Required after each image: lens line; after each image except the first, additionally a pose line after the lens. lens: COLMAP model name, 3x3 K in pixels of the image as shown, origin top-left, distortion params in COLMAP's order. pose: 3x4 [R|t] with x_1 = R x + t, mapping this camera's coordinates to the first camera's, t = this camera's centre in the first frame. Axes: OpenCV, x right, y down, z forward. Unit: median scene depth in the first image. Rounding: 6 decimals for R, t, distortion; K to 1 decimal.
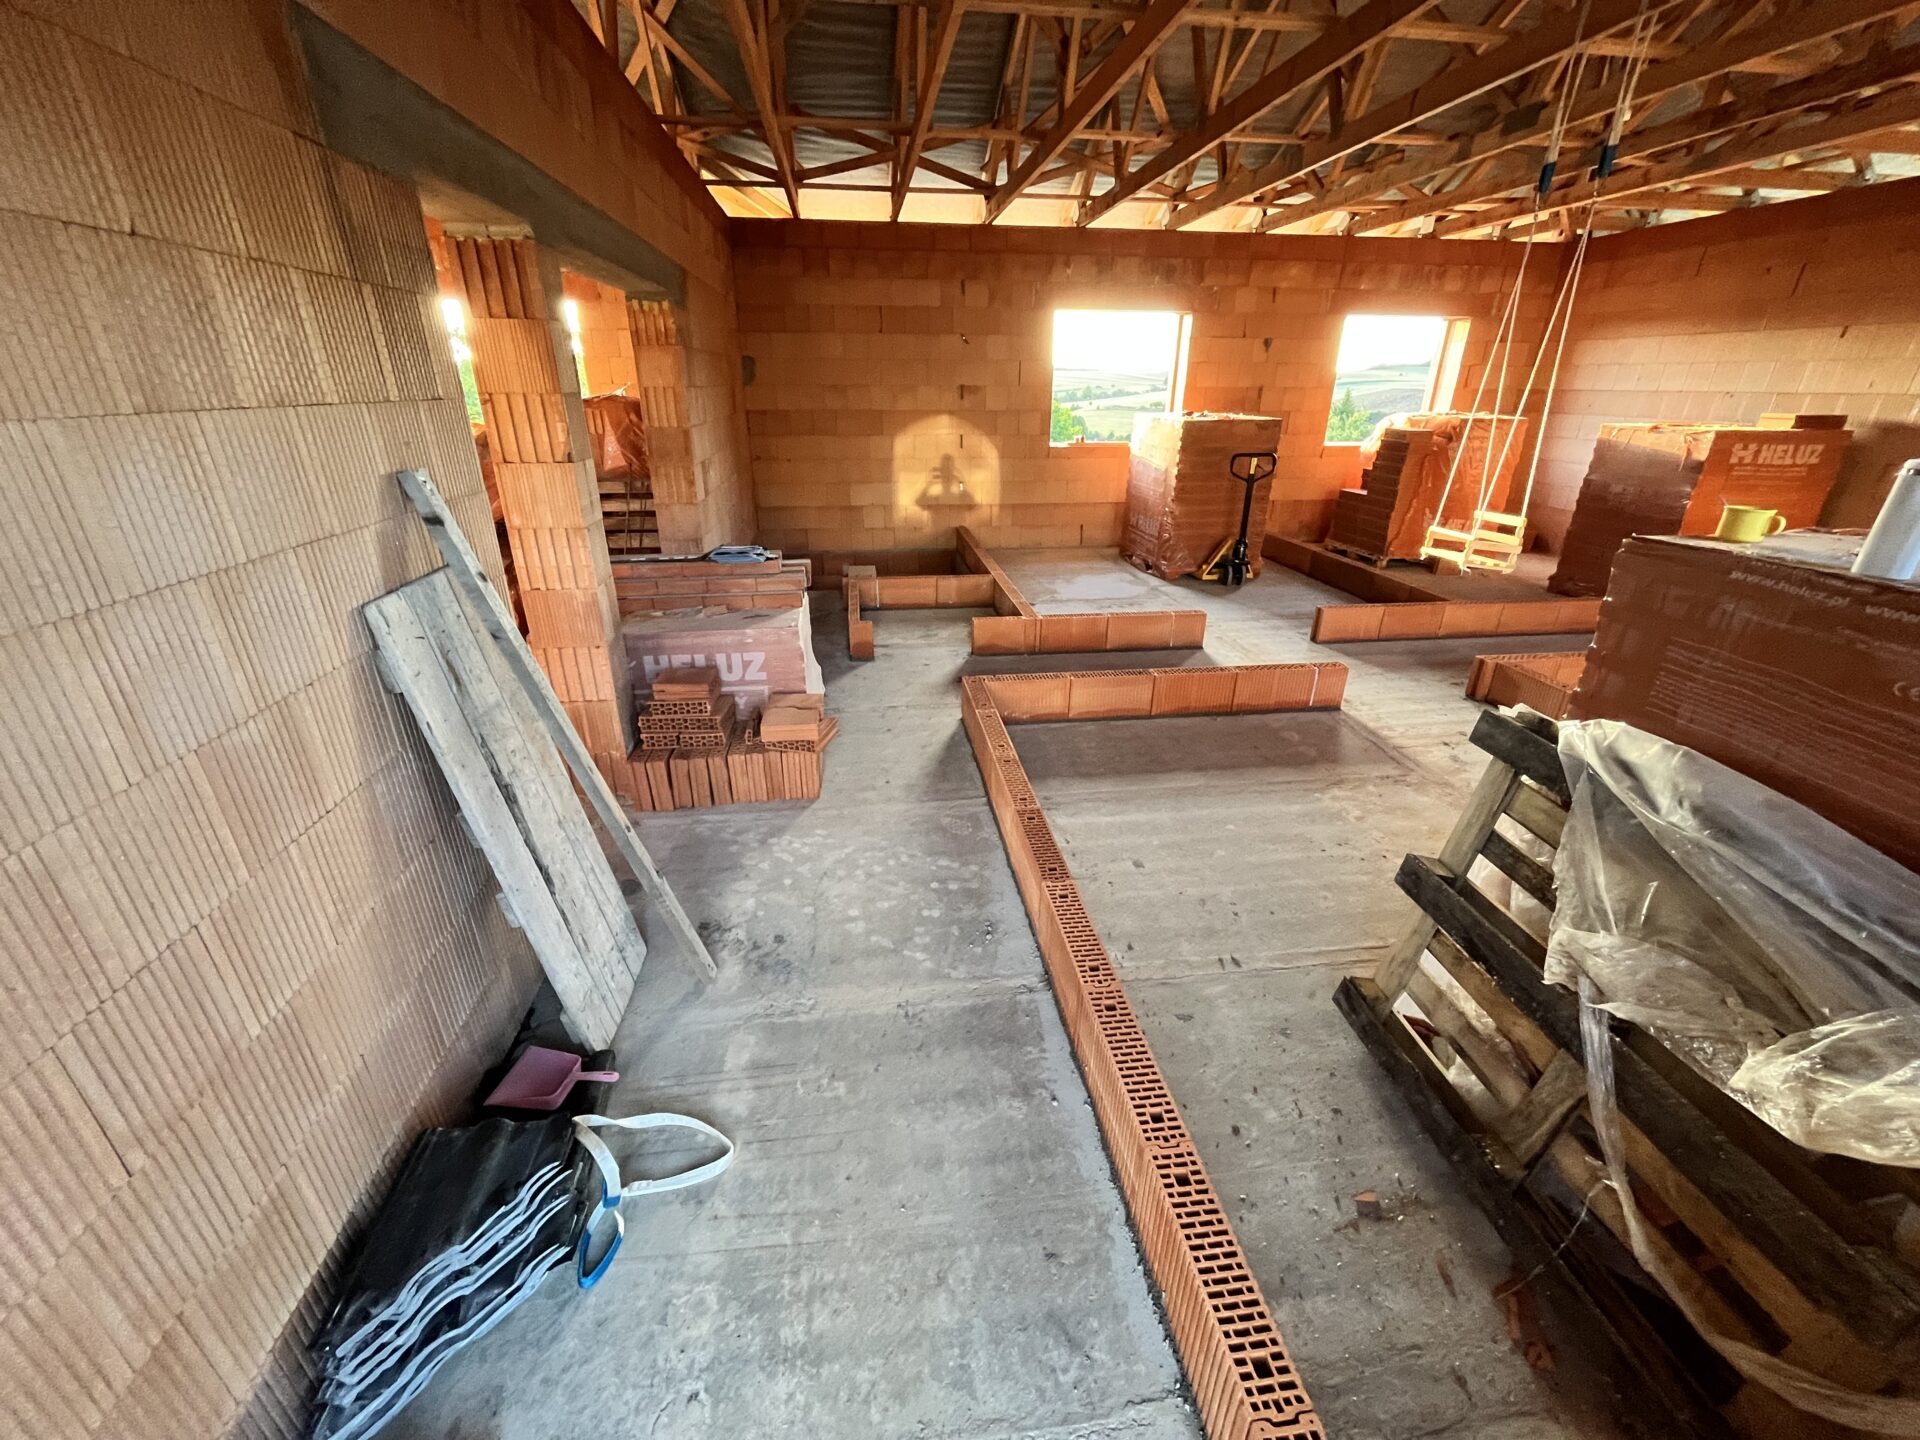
lens RADIAL K [[774.3, 0, 954.7], [0, 774.3, 718.6], [0, 0, 1]] dist [-0.003450, -0.001157]
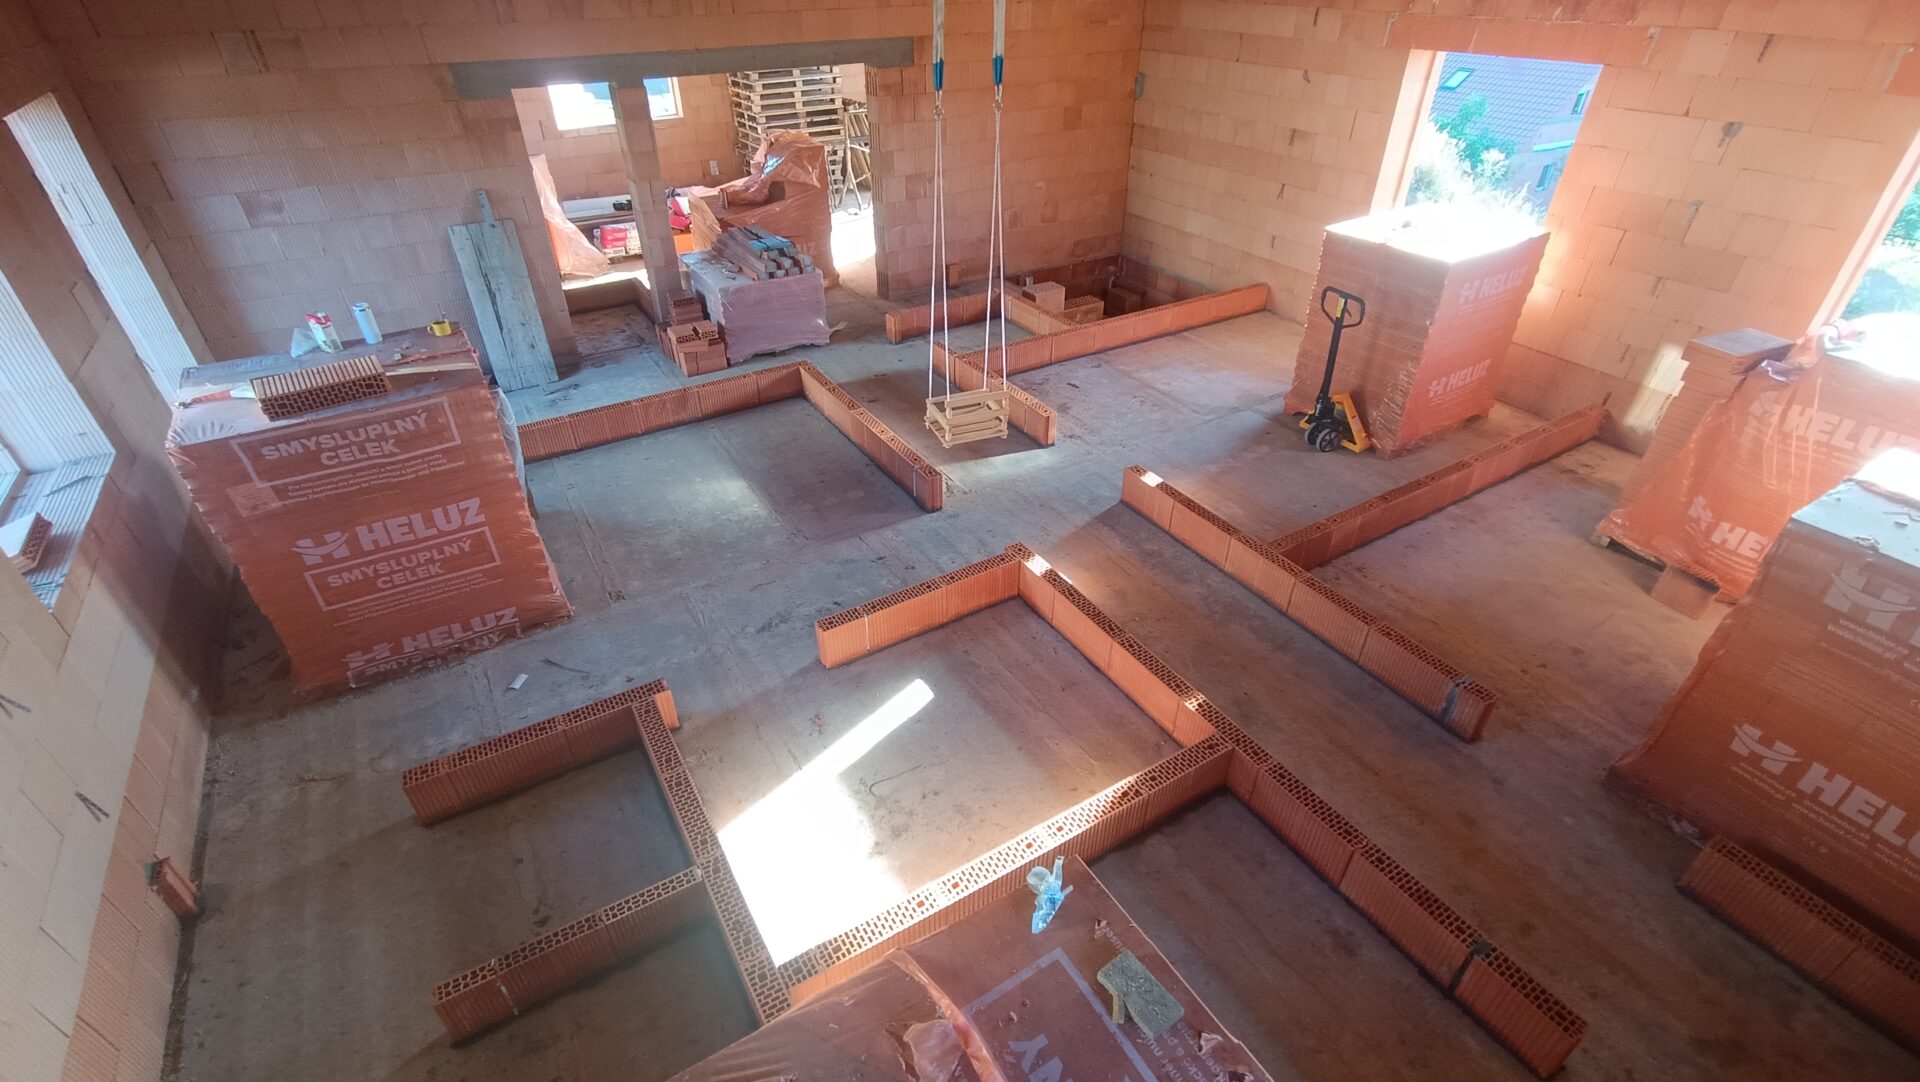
lens RADIAL K [[873.7, 0, 956.9], [0, 873.7, 540.4], [0, 0, 1]] dist [-0.038661, 0.030415]
pose [[0.407406, 0.514543, -0.754497, 0.954316], [-0.359690, 0.849798, 0.385313, -0.308307], [0.839431, 0.114406, 0.531289, 0.228843]]
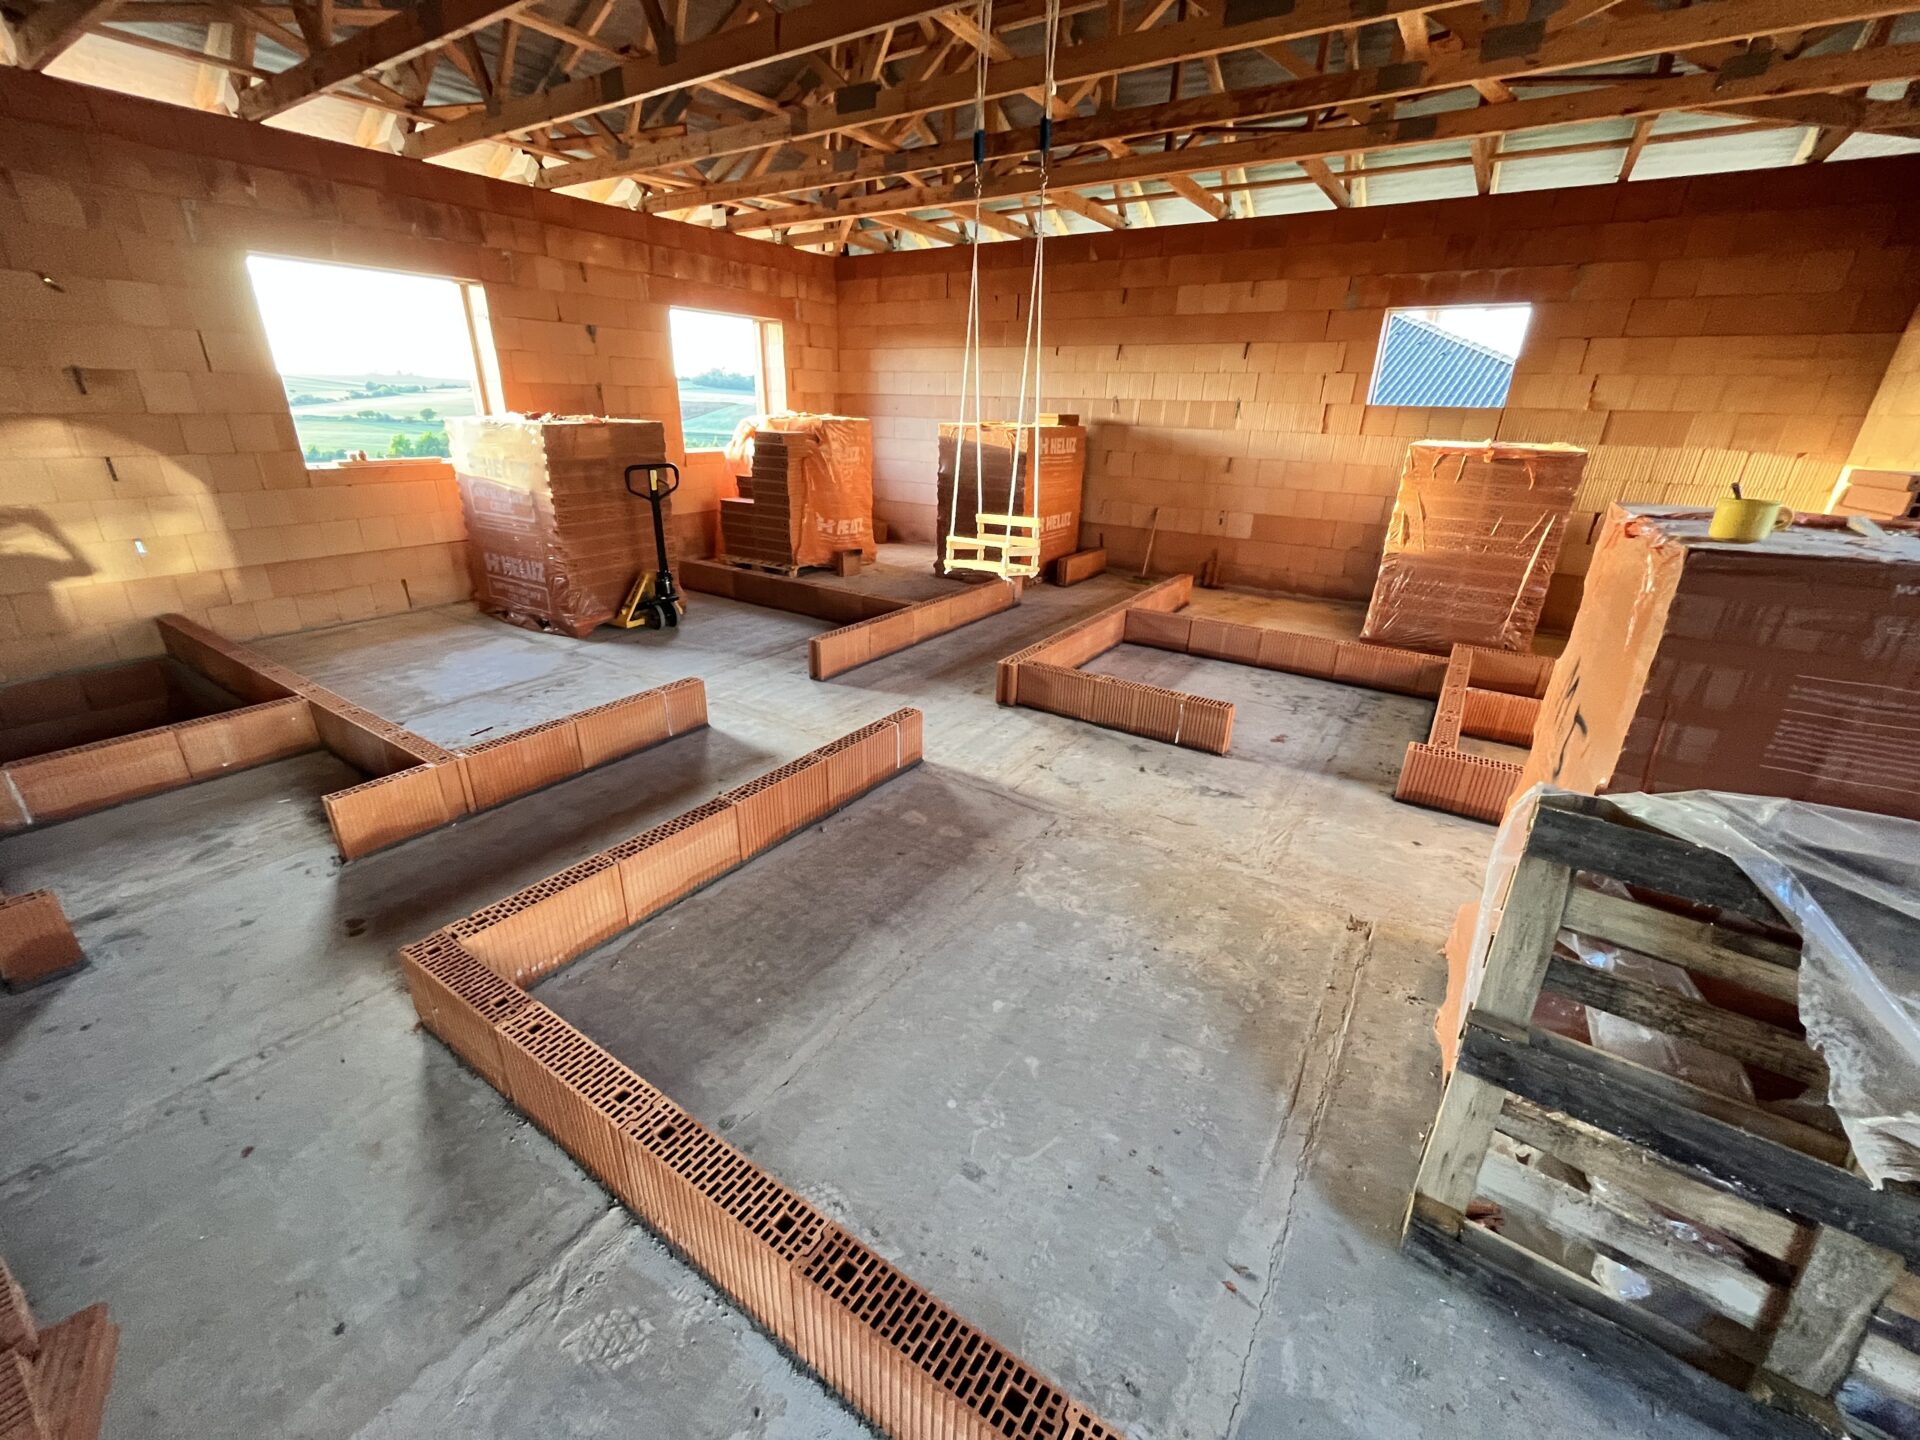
lens RADIAL K [[773.8, 0, 955.1], [0, 773.8, 719.1], [0, 0, 1]] dist [-0.002159, -0.000919]
pose [[0.656496, -0.275511, 0.702216, -0.036484], [0.282345, 0.952992, 0.109940, -0.087134], [-0.699496, 0.126092, 0.703425, 0.239594]]
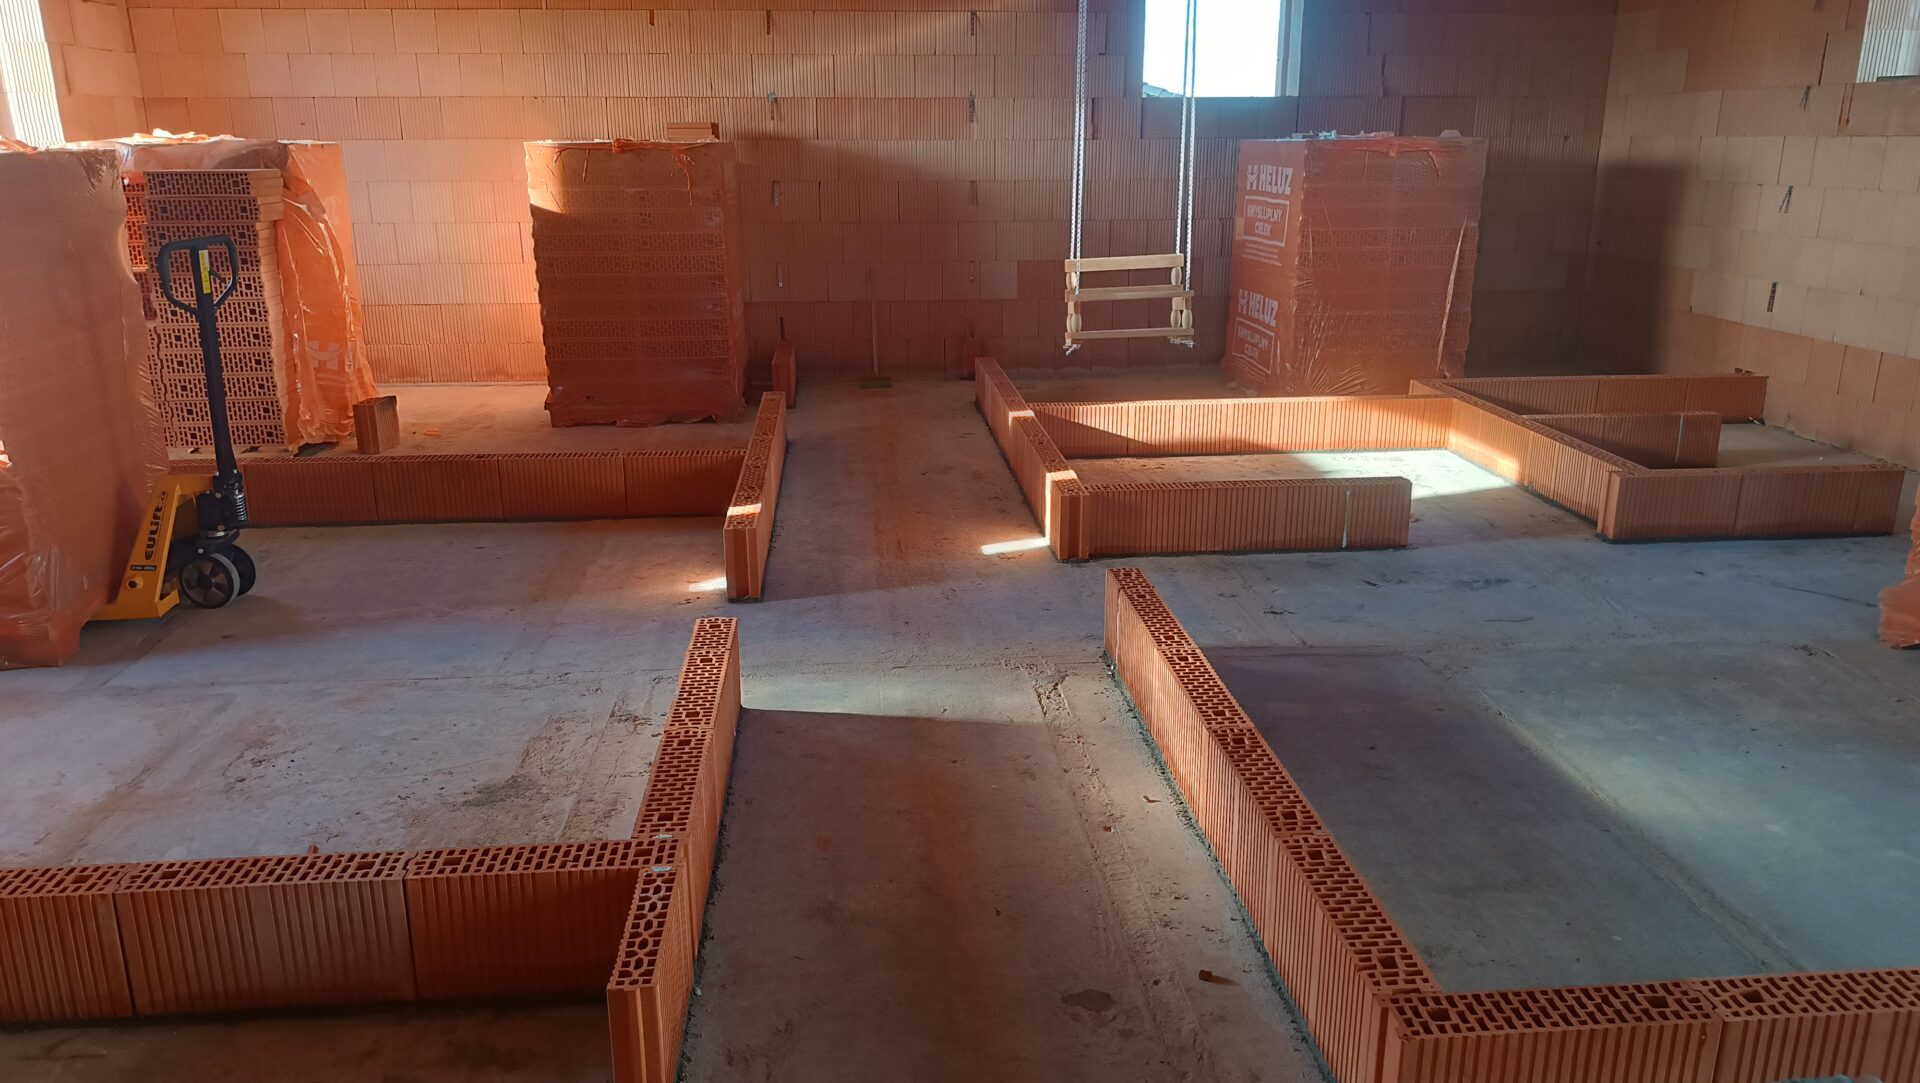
lens RADIAL K [[1371.5, 0, 960.0], [0, 1371.5, 541.5], [0, 0, 1]] dist [0.114252, -0.176952]
pose [[0.042156, -0.287336, 0.956902, -0.235816], [0.402314, 0.881556, 0.246987, -0.224367], [-0.914531, 0.374563, 0.152762, 0.598564]]
